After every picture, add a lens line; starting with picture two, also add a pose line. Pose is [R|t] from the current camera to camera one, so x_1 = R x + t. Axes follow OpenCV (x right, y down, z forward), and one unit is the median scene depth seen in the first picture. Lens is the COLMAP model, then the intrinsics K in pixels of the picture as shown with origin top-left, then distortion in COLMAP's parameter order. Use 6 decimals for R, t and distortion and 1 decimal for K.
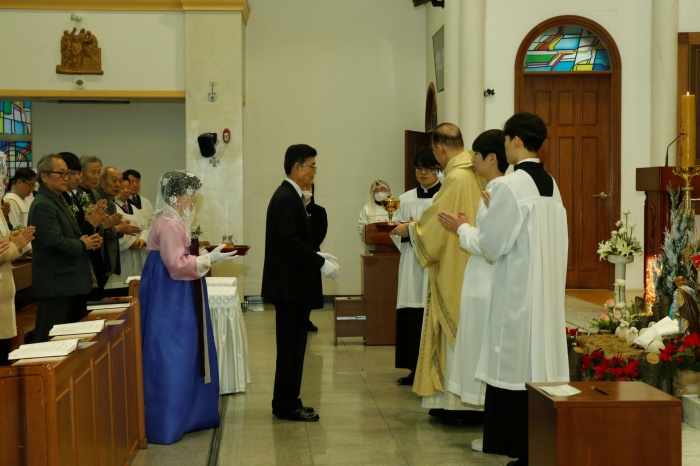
lens RADIAL K [[1388.4, 0, 350.0], [0, 1388.4, 233.0], [0, 0, 1]] dist [0.140557, 0.091075]
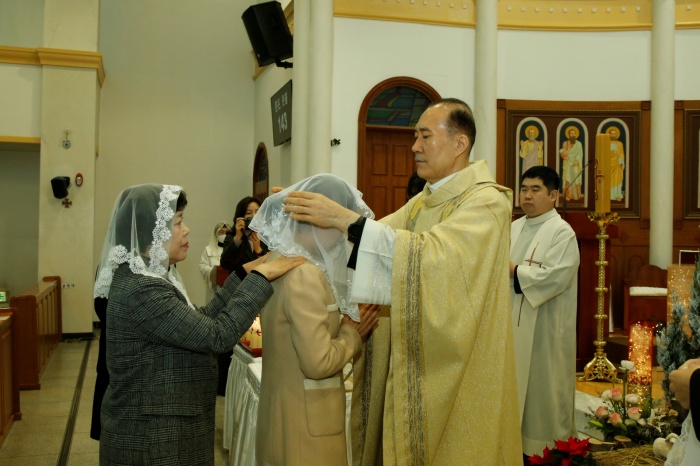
lens RADIAL K [[750.6, 0, 336.0], [0, 750.6, 232.5], [0, 0, 1]] dist [-0.002594, 0.011204]
pose [[0.974302, 0.020405, 0.224321, -0.023176], [-0.012756, 0.999288, -0.035496, -0.009873], [-0.224886, 0.031722, 0.973869, 0.378121]]
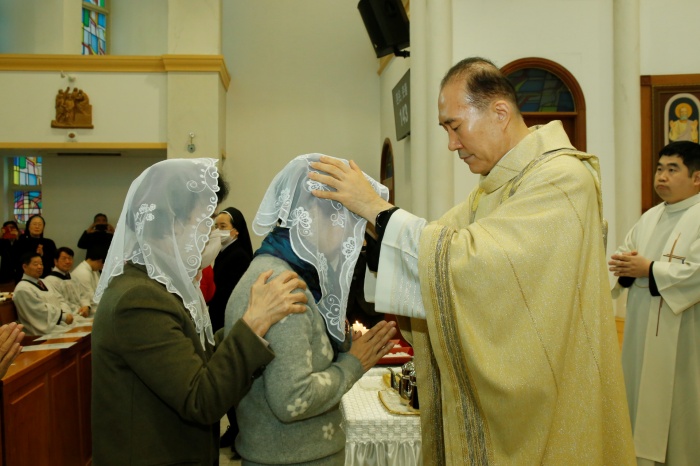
lens RADIAL K [[749.1, 0, 337.0], [0, 749.1, 230.5], [0, 0, 1]] dist [-0.006442, 0.013939]
pose [[0.999491, -0.001735, 0.031848, -0.002256], [0.002926, 0.999297, -0.037375, -0.009674], [-0.031761, 0.037449, 0.998794, 0.403497]]
